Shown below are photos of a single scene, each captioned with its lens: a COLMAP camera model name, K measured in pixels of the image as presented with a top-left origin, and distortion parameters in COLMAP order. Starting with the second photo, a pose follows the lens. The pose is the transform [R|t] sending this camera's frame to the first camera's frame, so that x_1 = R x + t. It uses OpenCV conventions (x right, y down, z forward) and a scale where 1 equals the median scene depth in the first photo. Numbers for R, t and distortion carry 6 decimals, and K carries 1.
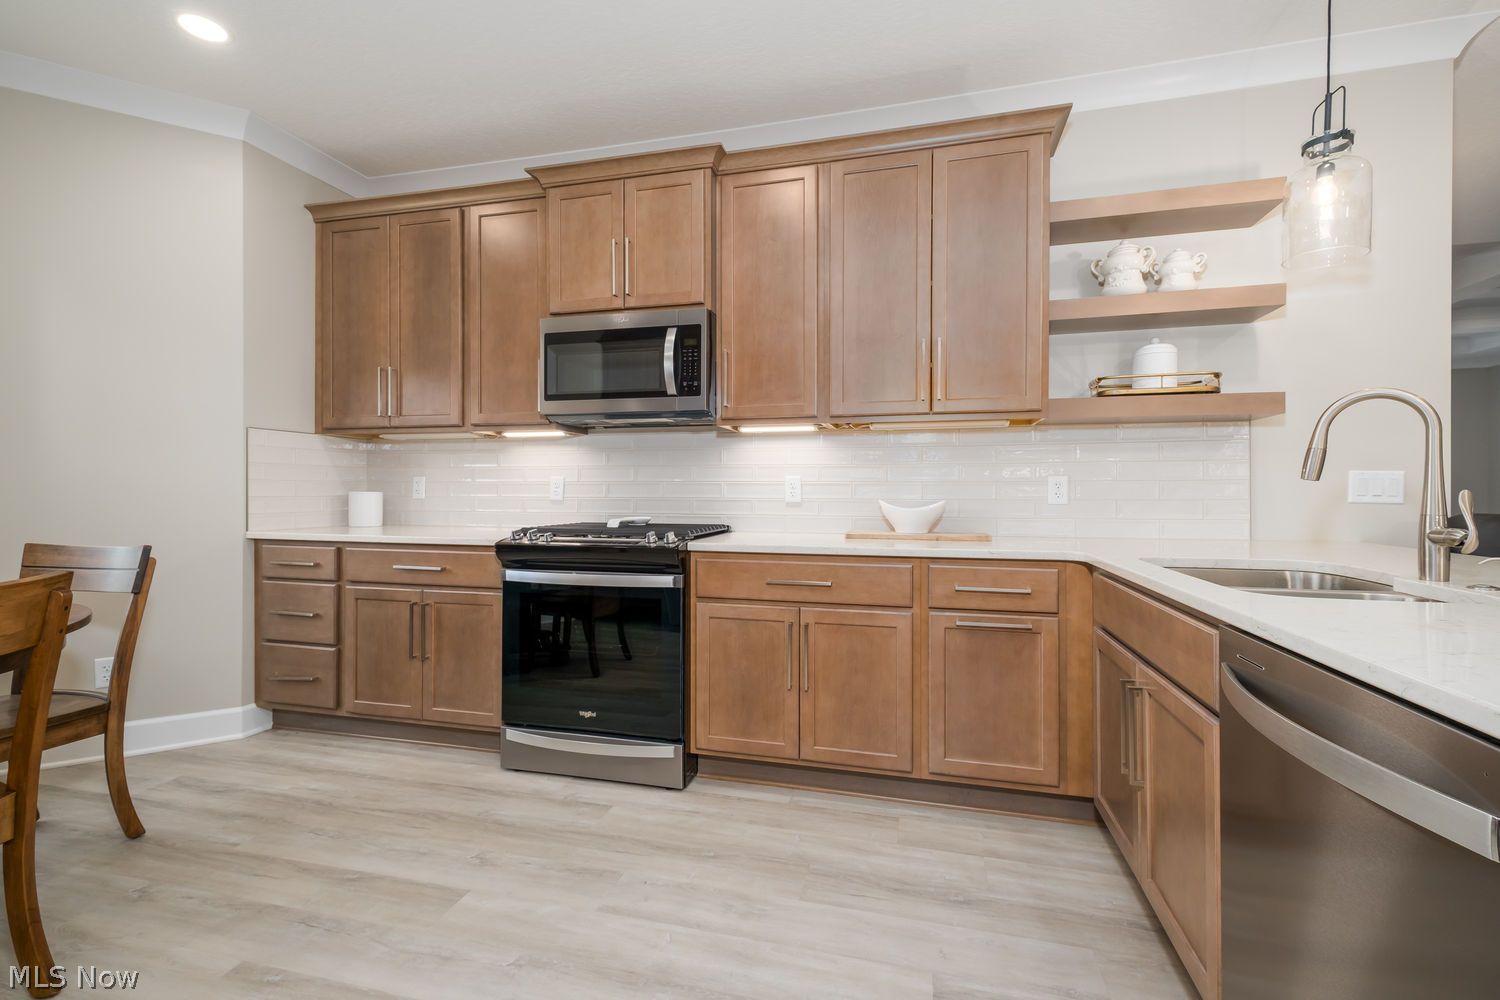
lens RADIAL K [[649.2, 0, 754.3], [0, 649.2, 491.8], [0, 0, 1]] dist [0.013609, -0.000791]
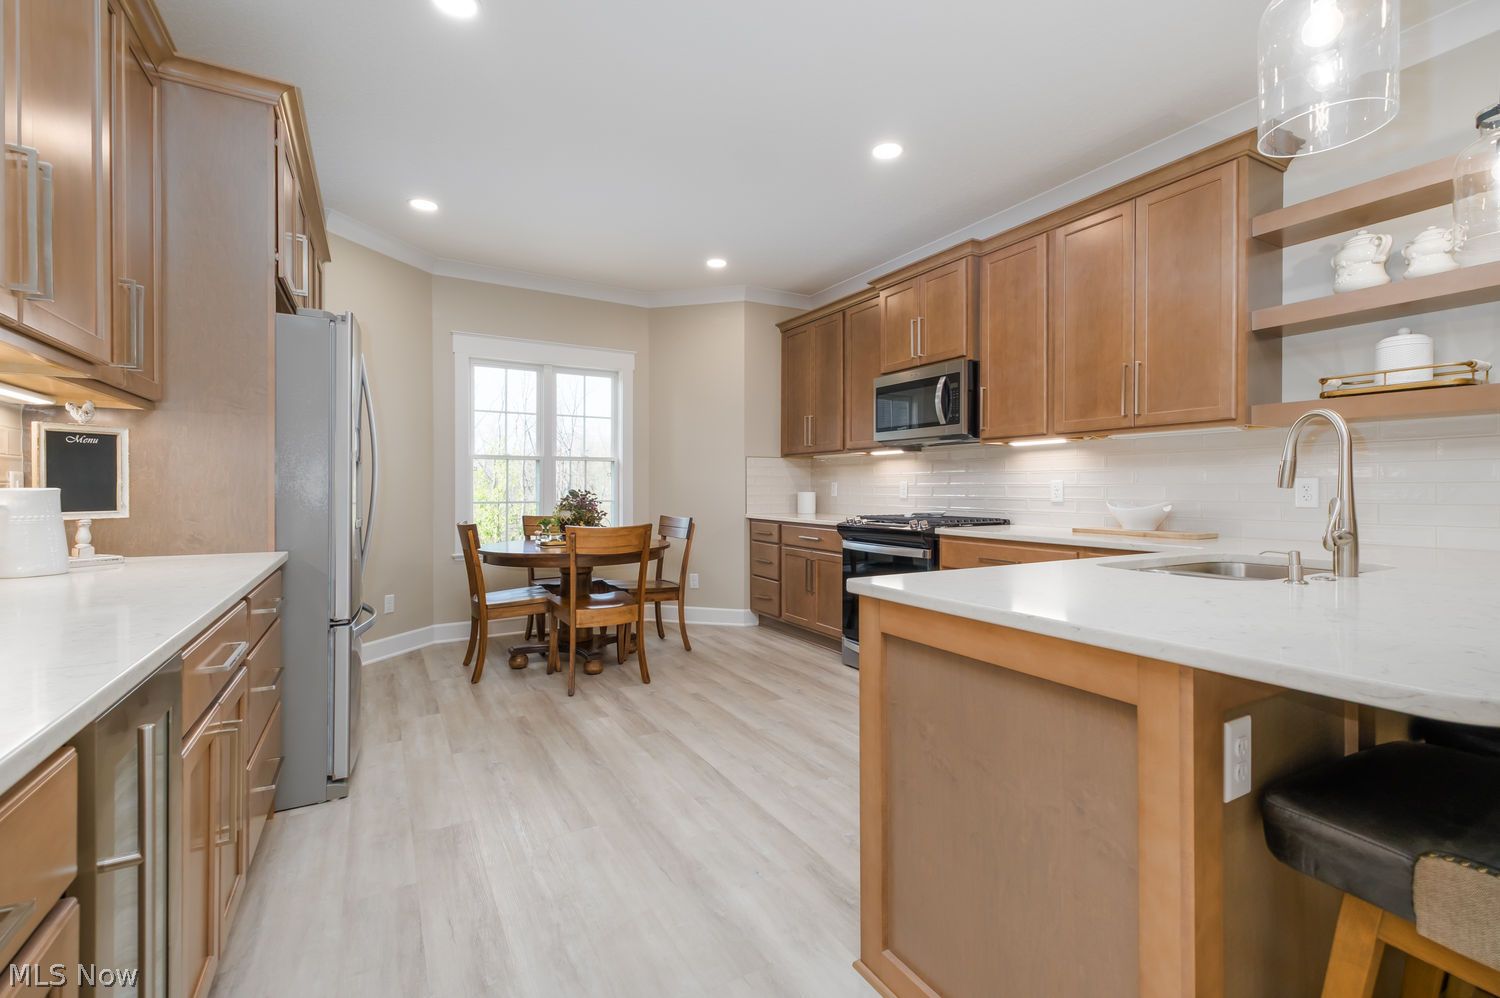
lens RADIAL K [[649.2, 0, 754.3], [0, 649.2, 490.8], [0, 0, 1]] dist [0.013609, -0.000791]
pose [[0.702516, 0.000437, -0.711668, 0.575166], [0.001722, 0.999996, 0.002314, -0.008904], [0.711666, -0.002851, 0.702513, -0.276556]]
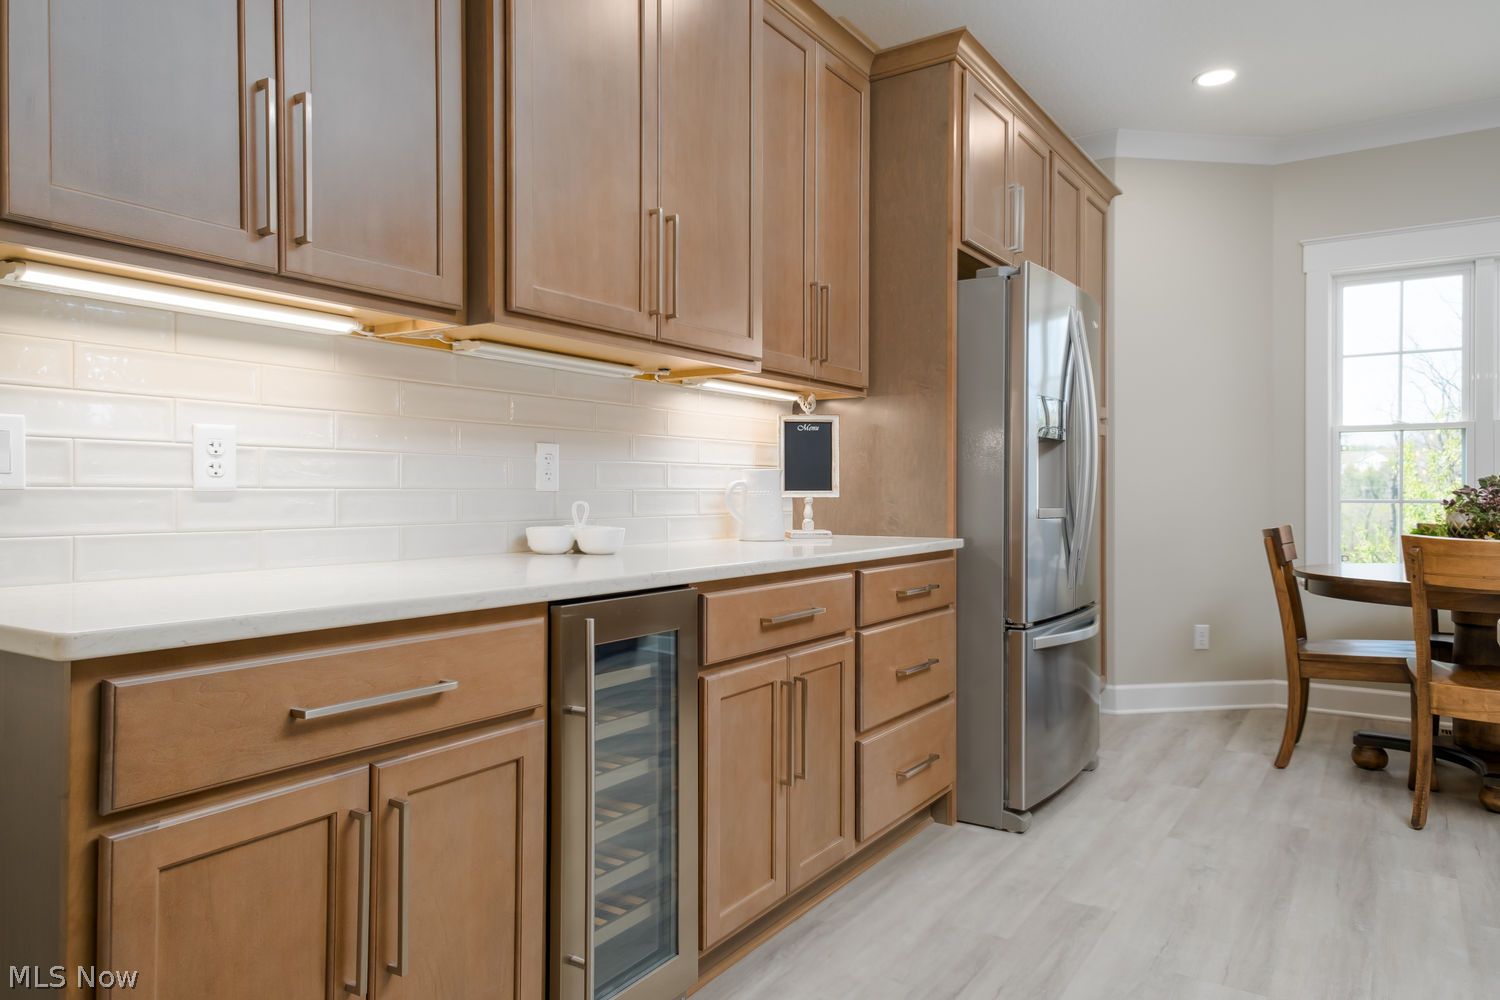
lens RADIAL K [[955.8, 0, 750.0], [0, 955.8, 500.0], [0, 0, 1]] dist [-0.002815, 0.001083]
pose [[-0.333186, 0.003431, -0.942855, 0.696810], [-0.001021, 0.999991, 0.004000, 0.020670], [0.942861, 0.002296, -0.333179, 0.030796]]
